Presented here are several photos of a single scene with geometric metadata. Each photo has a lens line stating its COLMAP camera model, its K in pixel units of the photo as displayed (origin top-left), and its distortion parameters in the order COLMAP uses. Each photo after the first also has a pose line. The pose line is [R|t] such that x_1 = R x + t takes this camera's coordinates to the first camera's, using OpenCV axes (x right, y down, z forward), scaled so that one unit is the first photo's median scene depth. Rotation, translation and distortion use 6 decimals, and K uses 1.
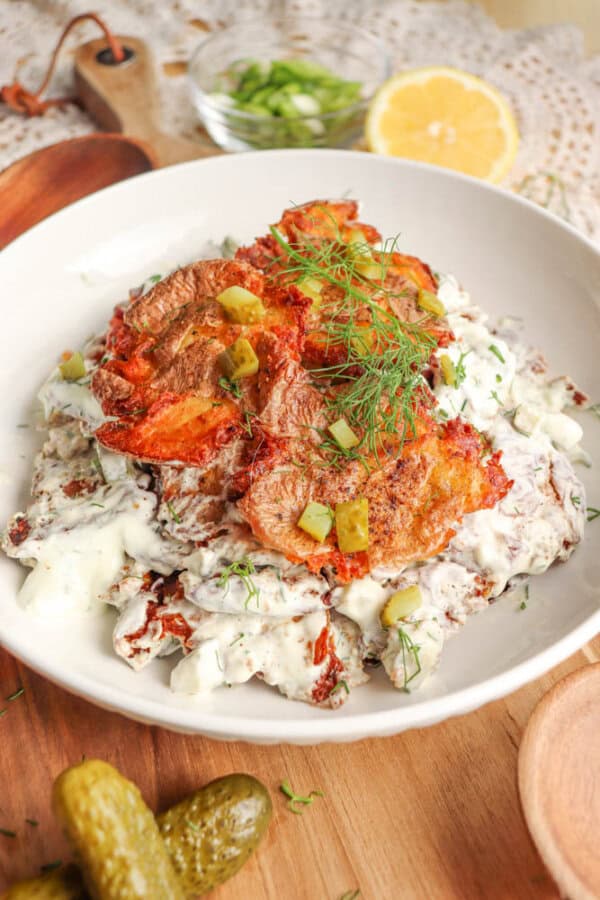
lens RADIAL K [[1030.3, 0, 300.0], [0, 1030.3, 450.0], [0, 0, 1]] dist [-0.109697, 0.224359]
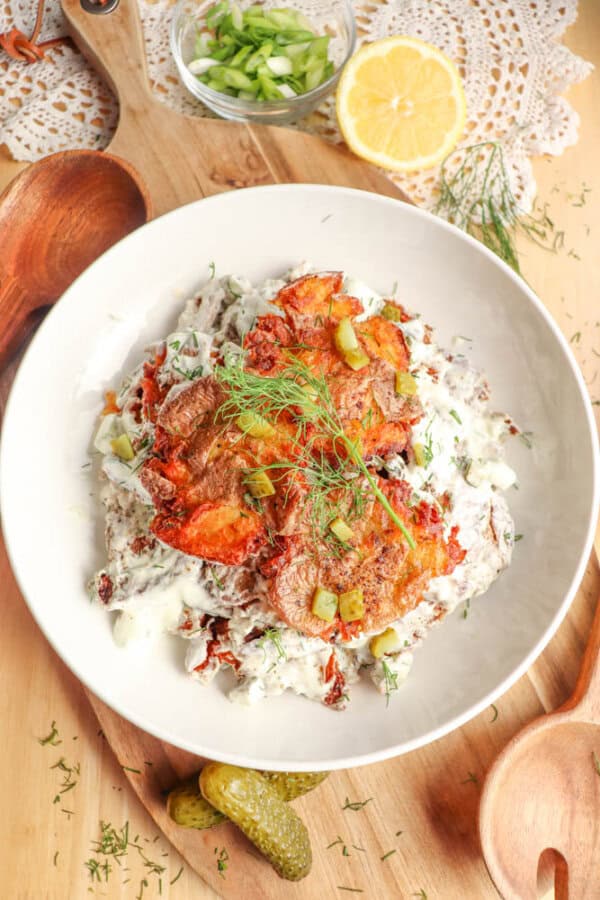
lens RADIAL K [[722.4, 0, 300.0], [0, 722.4, 450.0], [0, 0, 1]] dist [-0.185639, 0.144737]
pose [[0.997848, -0.055146, 0.035470, -0.038217], [0.033201, 0.891438, 0.451925, -0.521573], [-0.056541, -0.449775, 0.891350, 0.228060]]
